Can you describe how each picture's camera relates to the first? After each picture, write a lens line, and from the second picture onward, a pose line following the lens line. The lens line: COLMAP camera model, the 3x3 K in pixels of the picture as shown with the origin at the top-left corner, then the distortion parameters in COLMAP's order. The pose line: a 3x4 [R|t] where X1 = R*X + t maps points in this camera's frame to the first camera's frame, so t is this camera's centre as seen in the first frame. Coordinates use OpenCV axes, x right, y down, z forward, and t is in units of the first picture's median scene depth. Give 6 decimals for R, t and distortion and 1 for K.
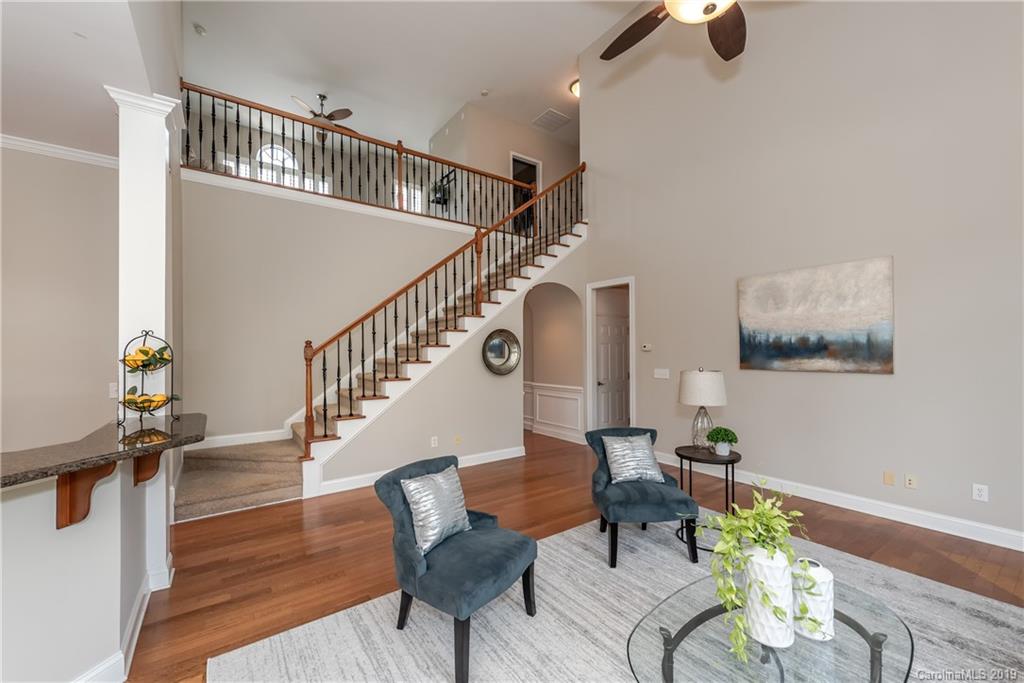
lens RADIAL K [[407.4, 0, 510.6], [0, 407.4, 350.9], [0, 0, 1]] dist [0.003899, 0.000113]
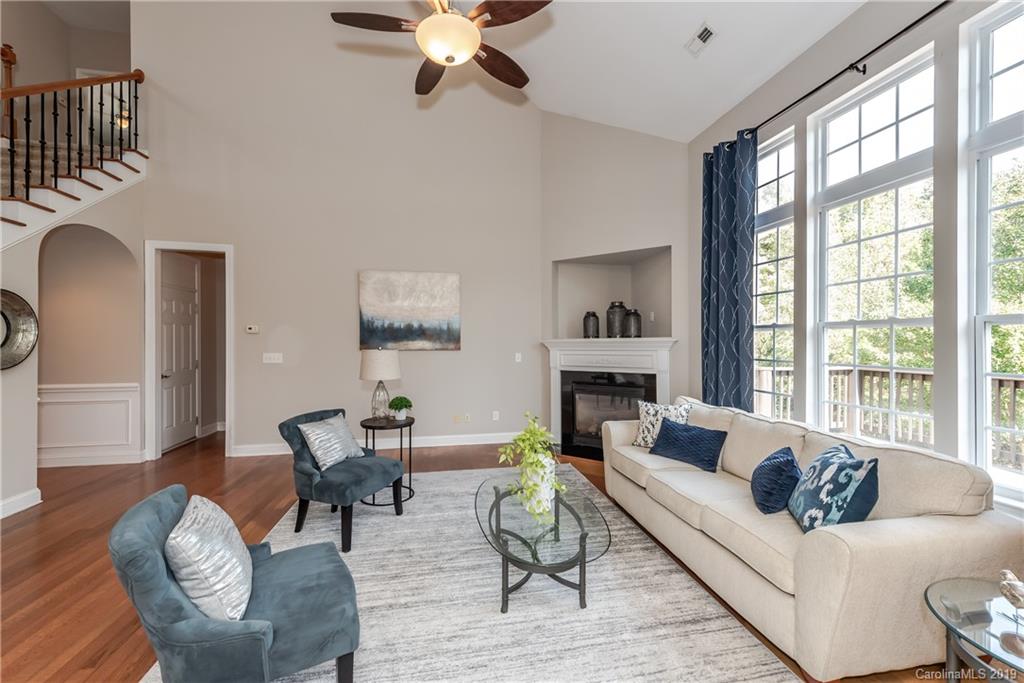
lens RADIAL K [[401.3, 0, 510.1], [0, 401.3, 344.0], [0, 0, 1]] dist [0.003662, 0.000078]
pose [[0.422837, -0.002892, 0.906201, -0.309588], [-0.006158, 0.999963, 0.006065, 0.020082], [-0.906185, -0.008145, 0.422803, 0.171293]]
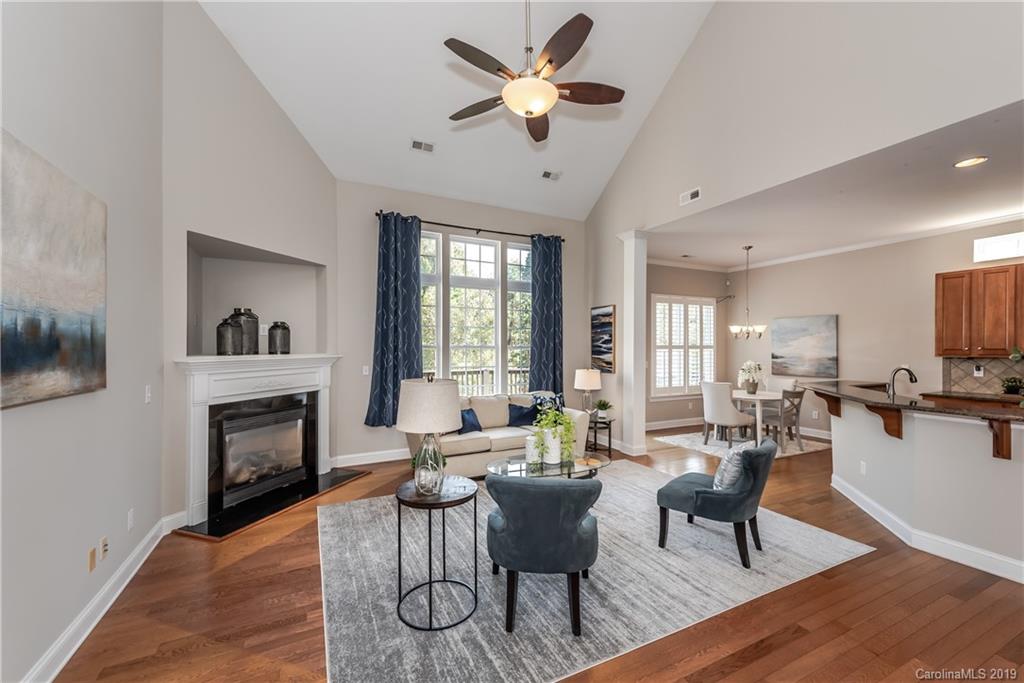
lens RADIAL K [[402.9, 0, 502.8], [0, 402.9, 340.4], [0, 0, 1]] dist [0.001327, -0.000073]
pose [[-0.985087, 0.008250, 0.171858, 0.191700], [0.004032, 0.999682, -0.024874, -0.000397], [-0.172009, -0.023811, -0.984808, 1.335734]]
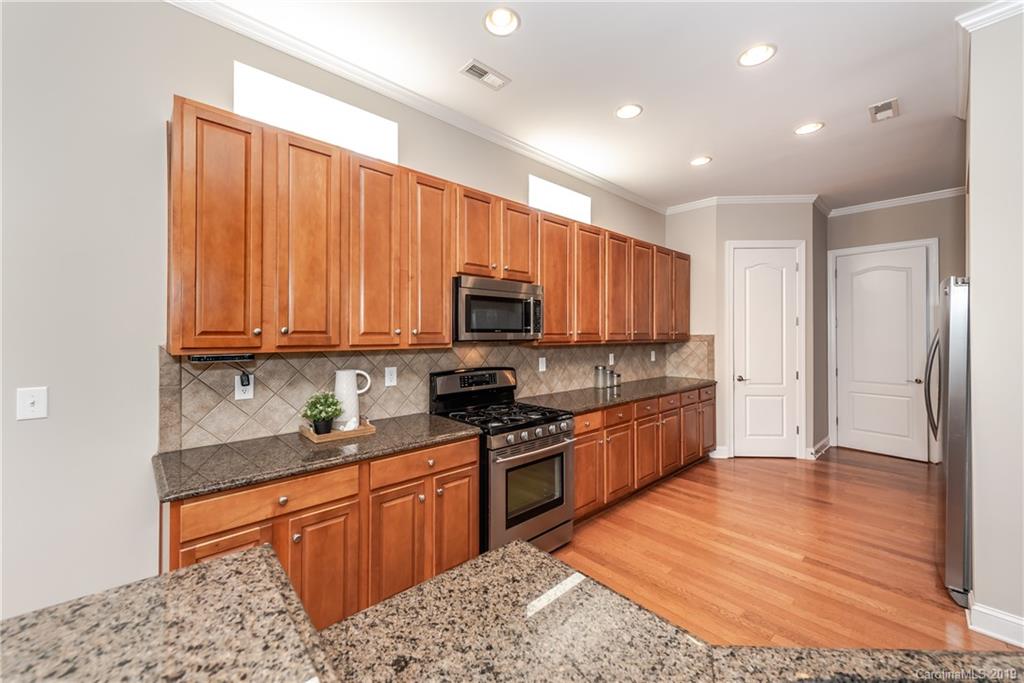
lens RADIAL K [[400.6, 0, 513.3], [0, 400.6, 333.6], [0, 0, 1]] dist [0.013173, 0.000025]
pose [[0.134082, 0.009719, -0.990923, -0.502934], [0.003000, 0.999943, 0.010213, -0.000980], [0.990966, -0.004342, 0.134046, 0.102596]]
